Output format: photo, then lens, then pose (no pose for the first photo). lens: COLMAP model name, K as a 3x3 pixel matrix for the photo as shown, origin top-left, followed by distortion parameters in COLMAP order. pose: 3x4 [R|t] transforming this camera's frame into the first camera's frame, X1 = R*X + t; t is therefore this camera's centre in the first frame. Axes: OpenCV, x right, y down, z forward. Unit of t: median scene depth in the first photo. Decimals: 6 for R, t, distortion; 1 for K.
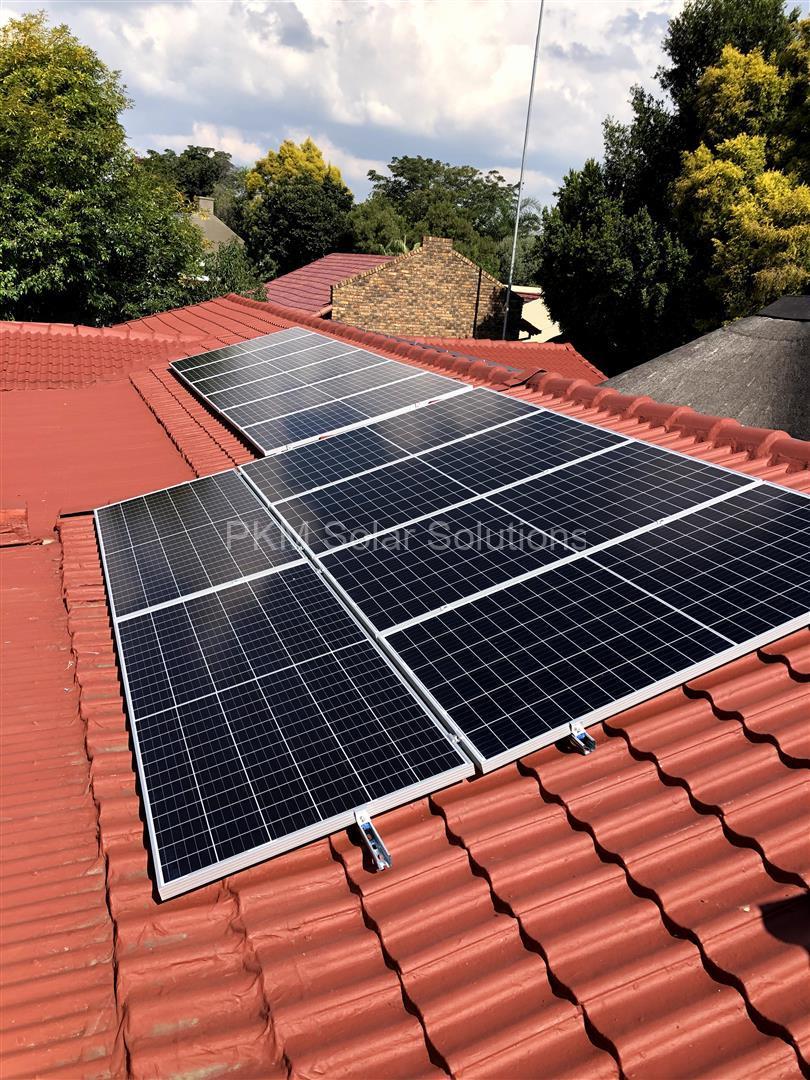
lens RADIAL K [[885.8, 0, 406.4], [0, 885.8, 547.4], [0, 0, 1]] dist [0.032858, -0.023310]
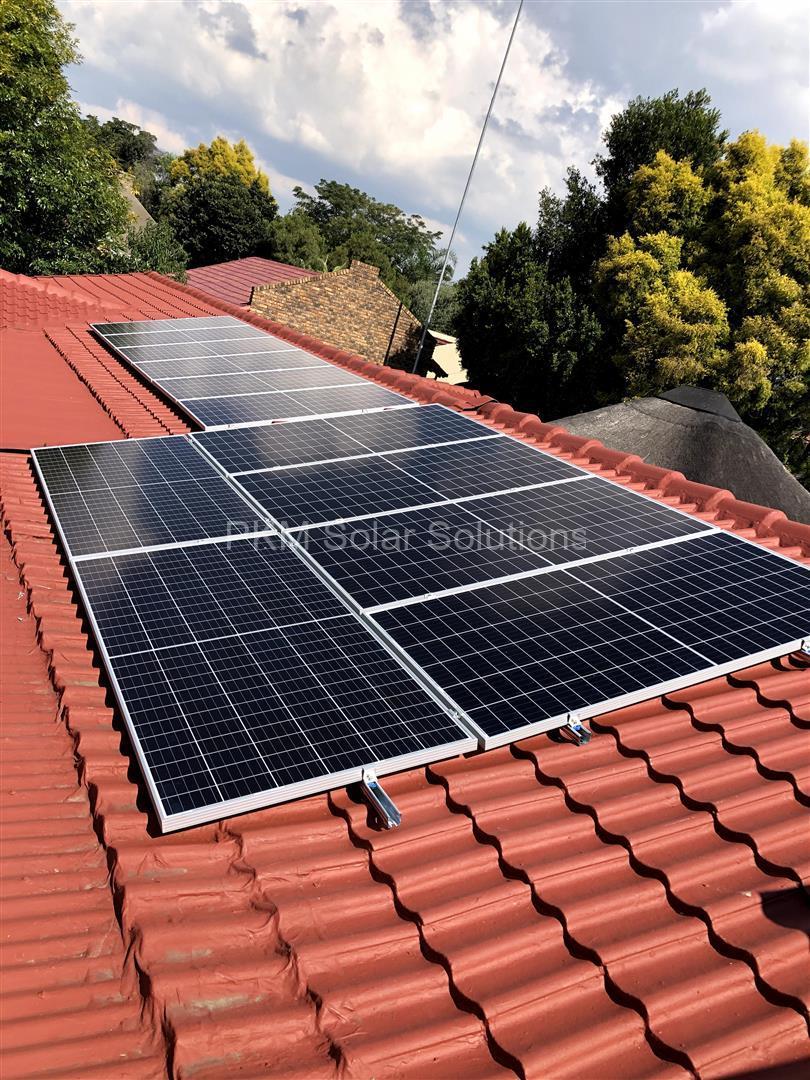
lens RADIAL K [[885.8, 0, 413.1], [0, 885.8, 539.9], [0, 0, 1]] dist [0.032858, -0.023310]
pose [[0.972689, 0.168043, 0.160116, -0.102257], [-0.161159, 0.985386, -0.055150, 0.044451], [-0.167044, 0.027840, 0.985556, 0.000367]]
